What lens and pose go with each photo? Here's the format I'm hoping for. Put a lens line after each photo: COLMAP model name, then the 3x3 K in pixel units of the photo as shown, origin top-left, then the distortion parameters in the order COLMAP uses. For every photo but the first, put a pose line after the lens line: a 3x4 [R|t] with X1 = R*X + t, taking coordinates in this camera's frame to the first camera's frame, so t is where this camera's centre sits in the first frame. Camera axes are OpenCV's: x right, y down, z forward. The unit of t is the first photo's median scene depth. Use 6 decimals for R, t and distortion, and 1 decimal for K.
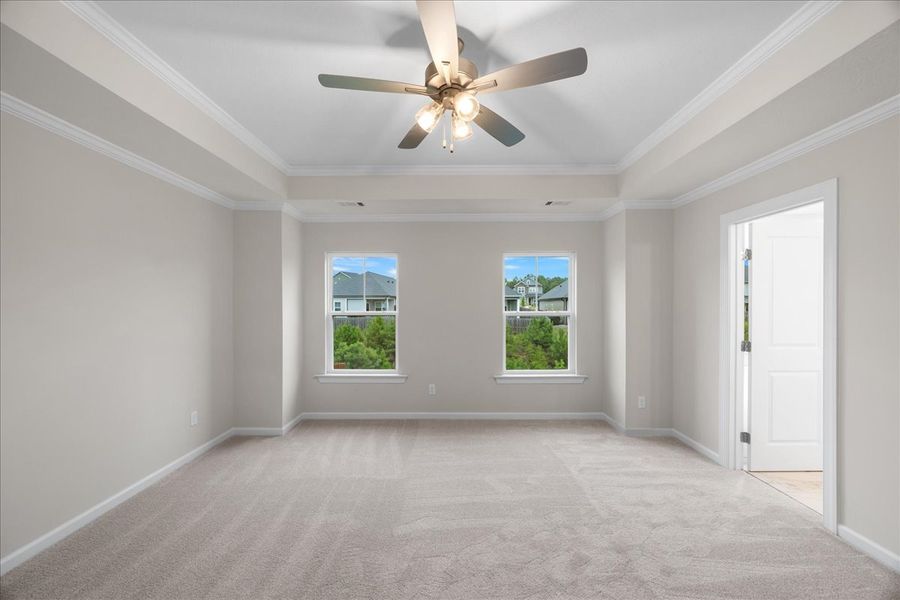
lens RADIAL K [[343.5, 0, 449.4], [0, 343.5, 297.6], [0, 0, 1]] dist [-0.002364, 0.000196]
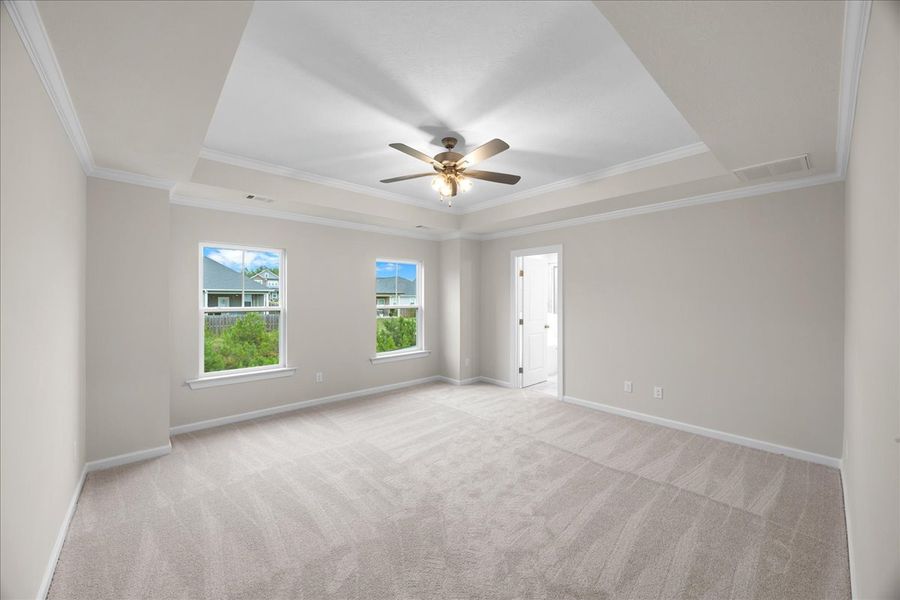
lens RADIAL K [[343.5, 0, 453.5], [0, 343.5, 297.5], [0, 0, 1]] dist [-0.002364, 0.000196]
pose [[0.736683, 0.001132, 0.676237, -0.596646], [-0.021234, 0.999544, 0.021460, -0.026163], [-0.675904, -0.030168, 0.736372, -0.117595]]
